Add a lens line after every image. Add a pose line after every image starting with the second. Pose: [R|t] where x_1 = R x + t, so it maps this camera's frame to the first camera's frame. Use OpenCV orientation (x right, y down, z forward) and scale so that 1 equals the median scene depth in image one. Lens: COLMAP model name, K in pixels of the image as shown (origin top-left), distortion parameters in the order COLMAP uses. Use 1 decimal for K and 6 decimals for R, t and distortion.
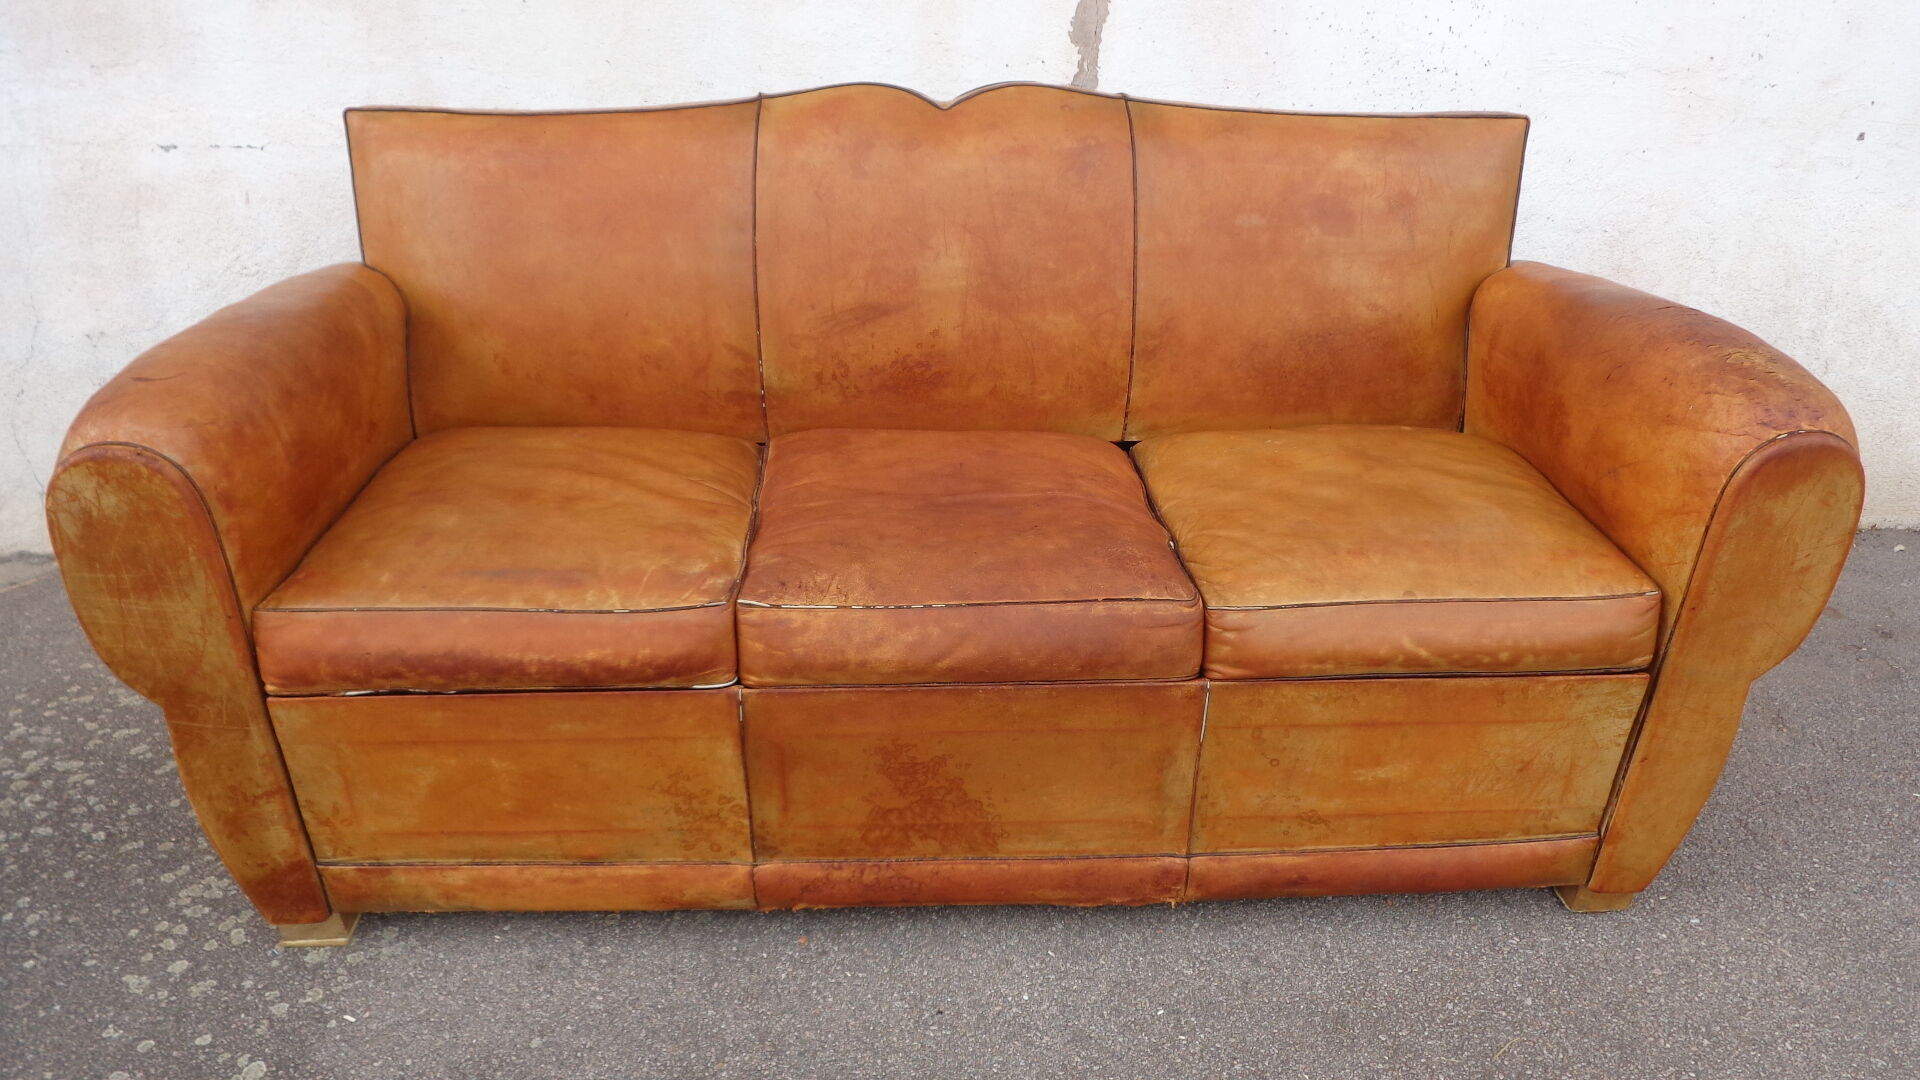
lens RADIAL K [[1431.8, 0, 958.8], [0, 1431.8, 524.6], [0, 0, 1]] dist [-0.007904, -0.001733]
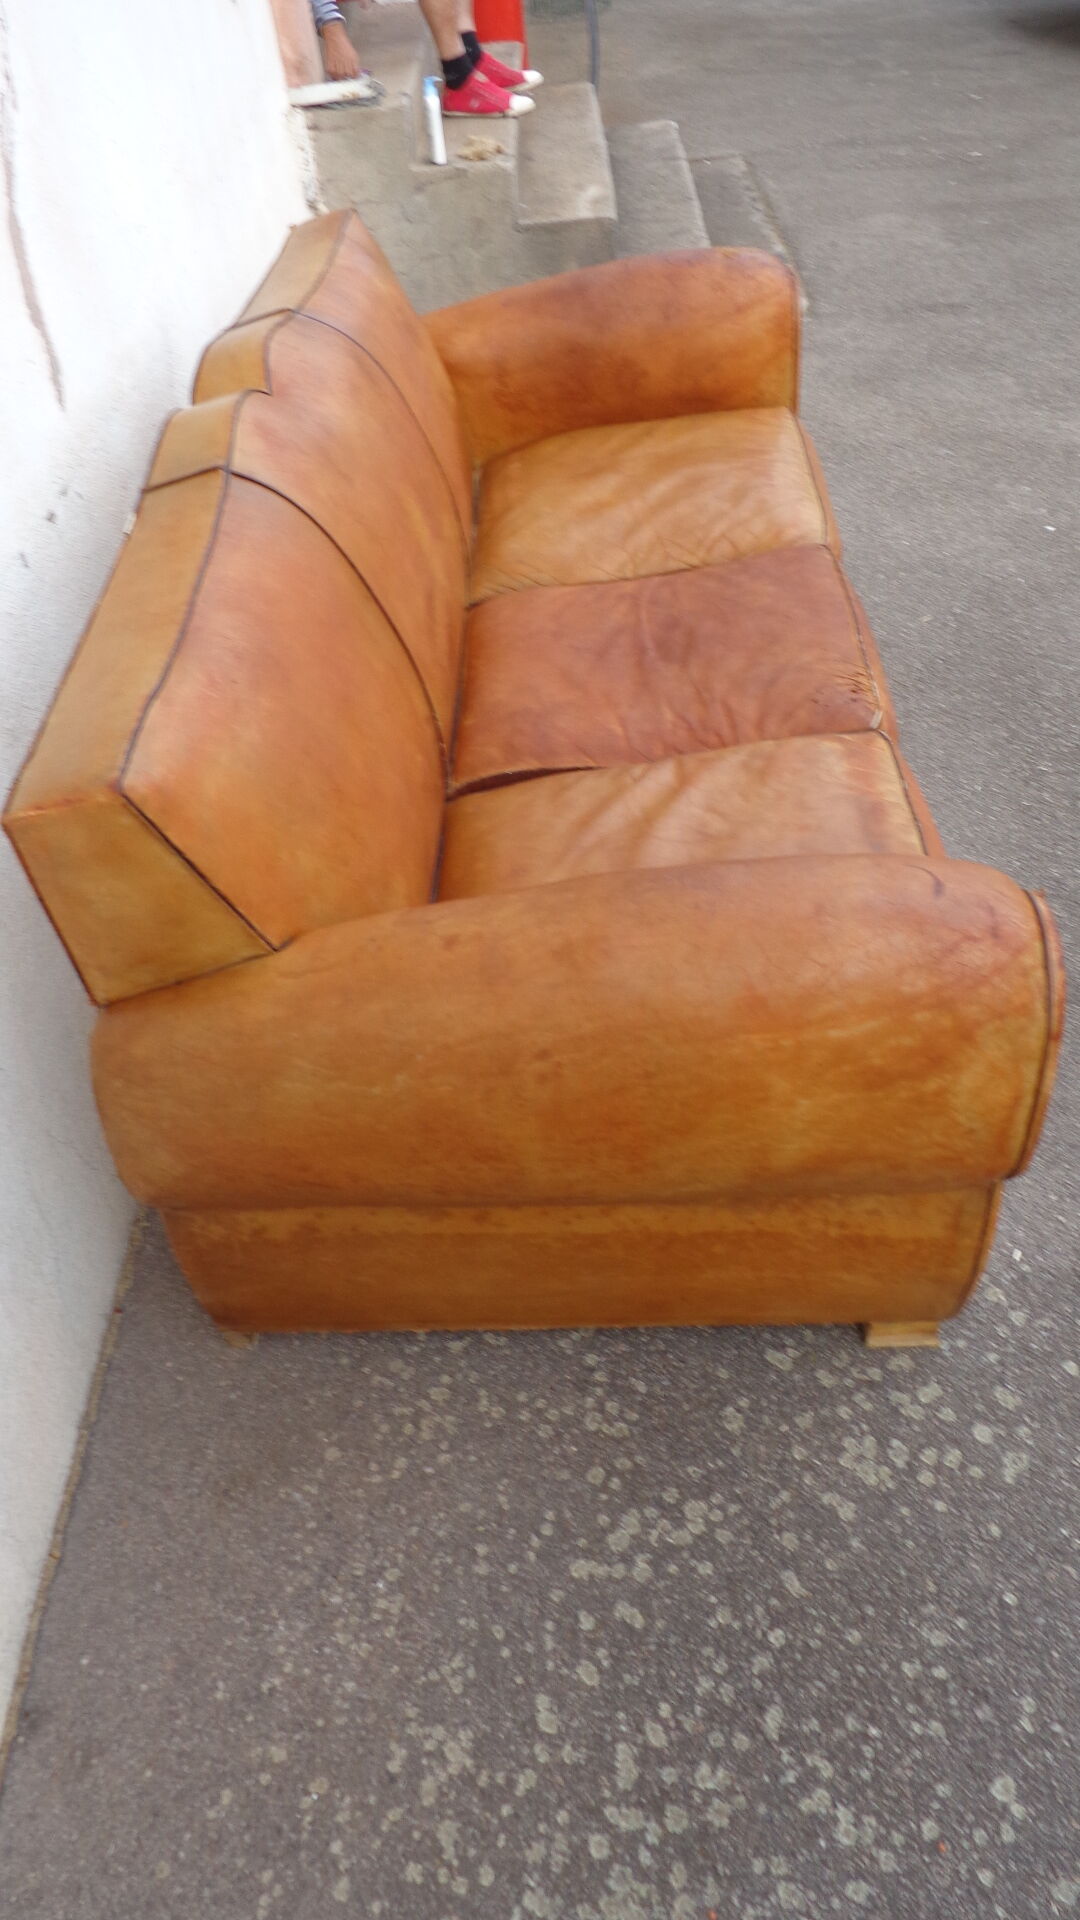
lens RADIAL K [[1431.8, 0, 525.7], [0, 1431.8, 976.0], [0, 0, 1]] dist [-0.007904, -0.001733]
pose [[0.055106, -0.685486, 0.725998, -0.891365], [0.538788, 0.632574, 0.556379, -0.475668], [-0.840637, 0.360499, 0.404190, 0.664614]]
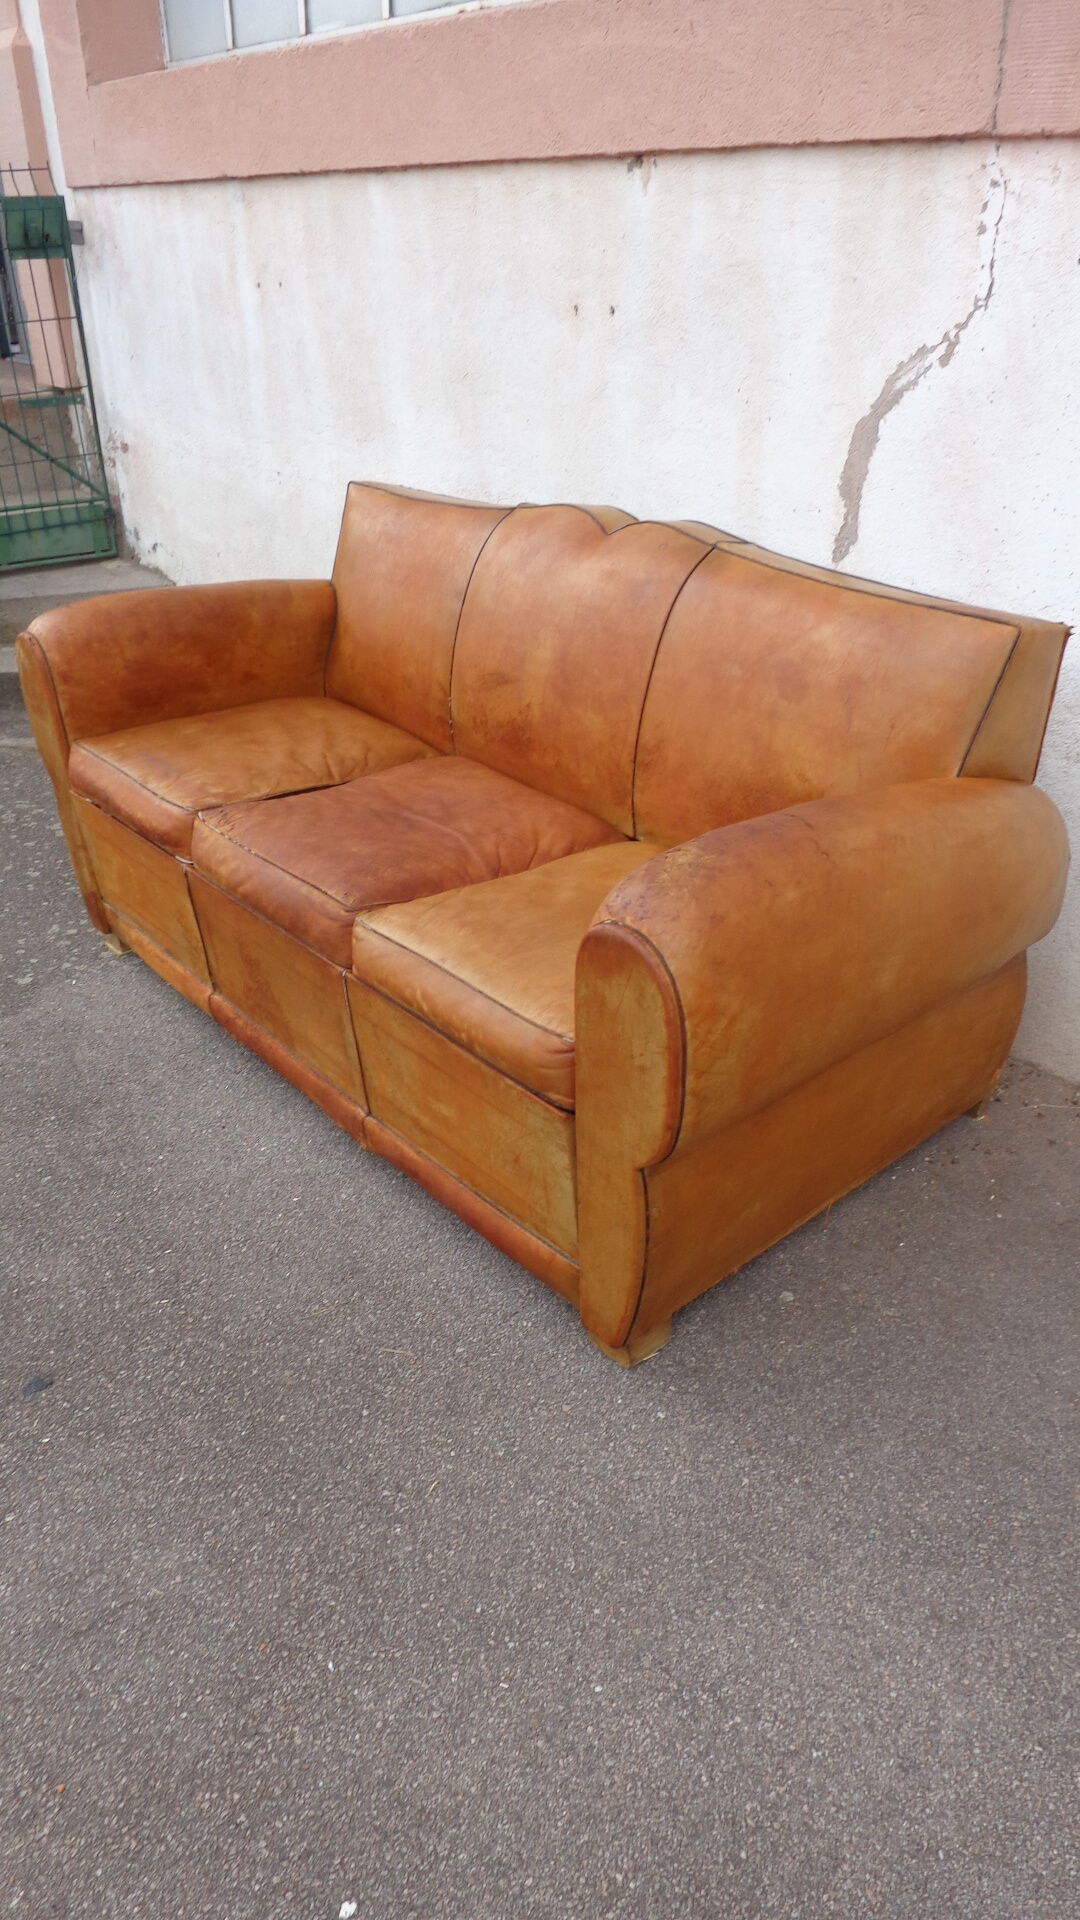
lens RADIAL K [[1431.8, 0, 523.3], [0, 1431.8, 952.5], [0, 0, 1]] dist [-0.007904, -0.001733]
pose [[0.581095, 0.345488, -0.736863, 0.993012], [-0.328005, 0.928049, 0.176461, -0.154642], [0.744810, 0.139154, 0.652606, 0.206015]]
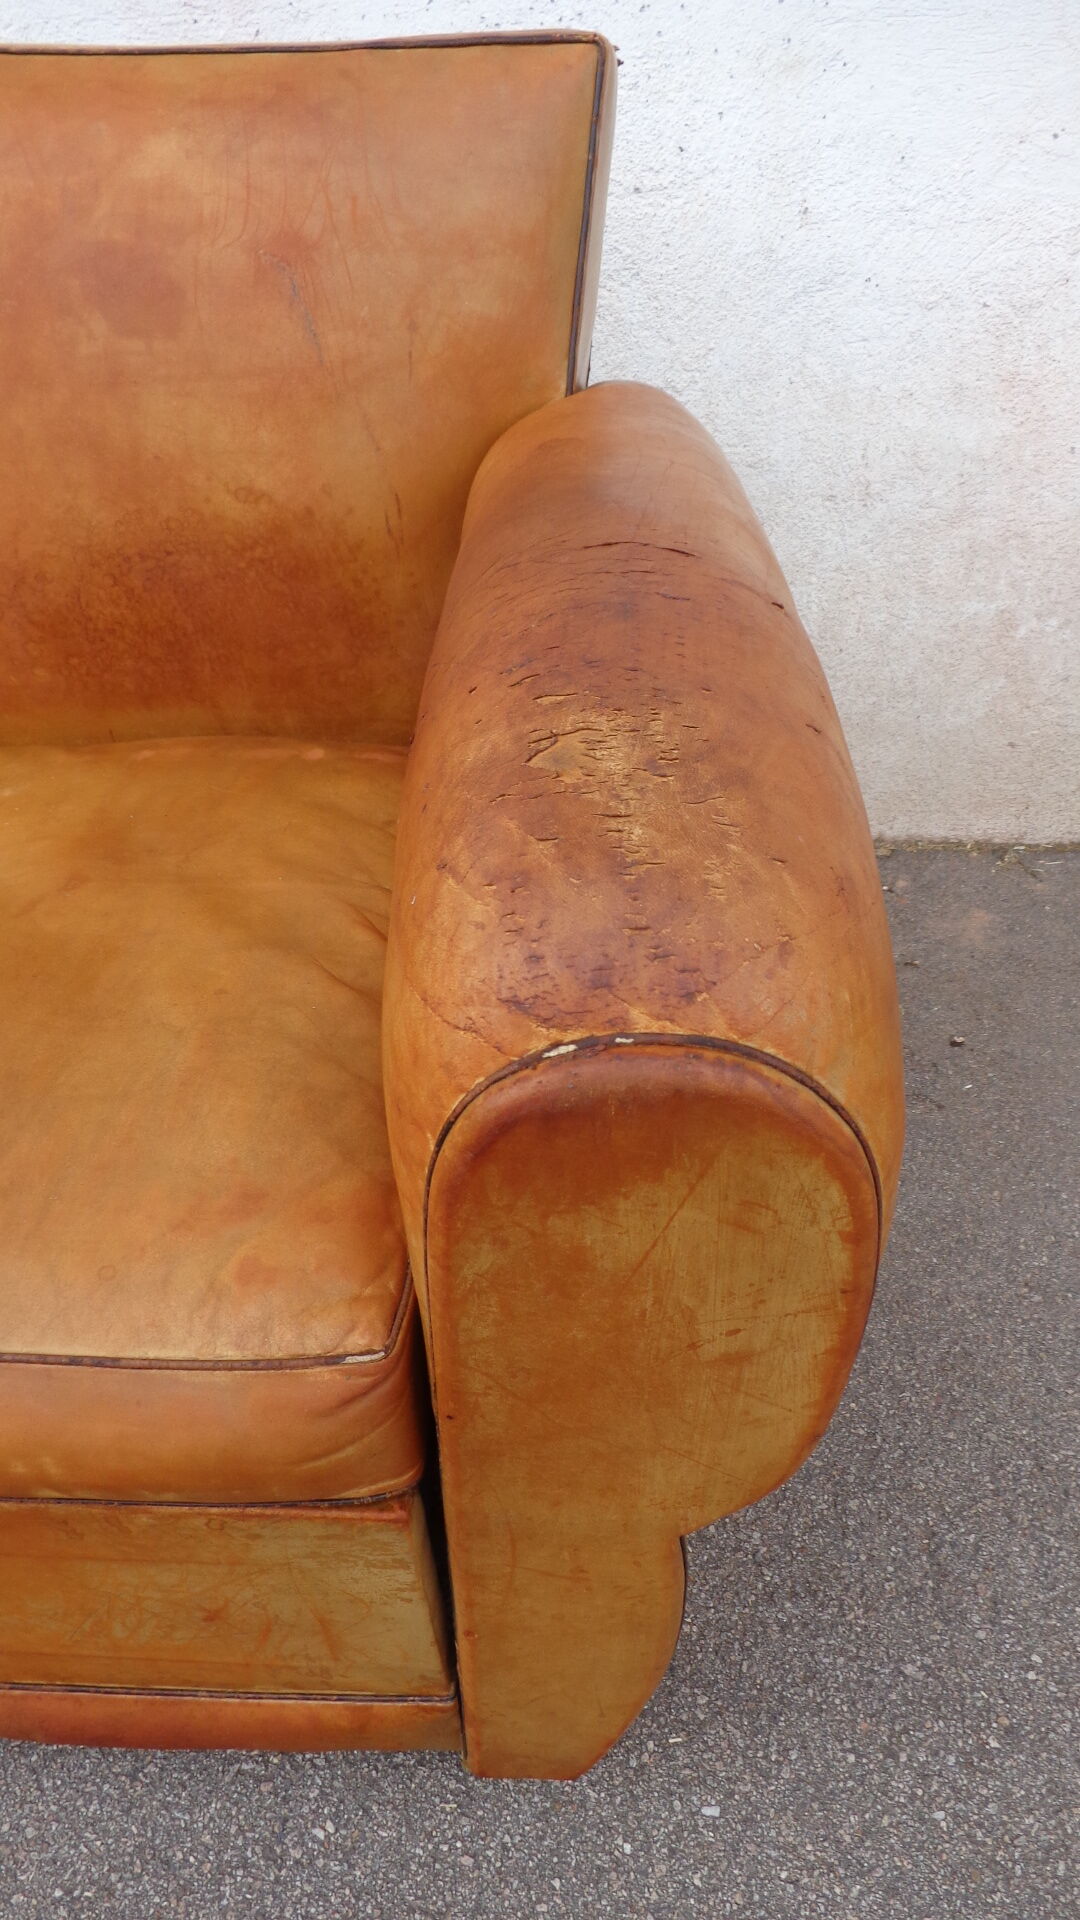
lens RADIAL K [[1431.8, 0, 532.2], [0, 1431.8, 957.7], [0, 0, 1]] dist [-0.007904, -0.001733]
pose [[0.992287, 0.038178, -0.117934, 0.456350], [-0.009893, 0.972745, 0.231667, -0.116023], [0.123565, -0.228713, 0.965620, 0.528138]]
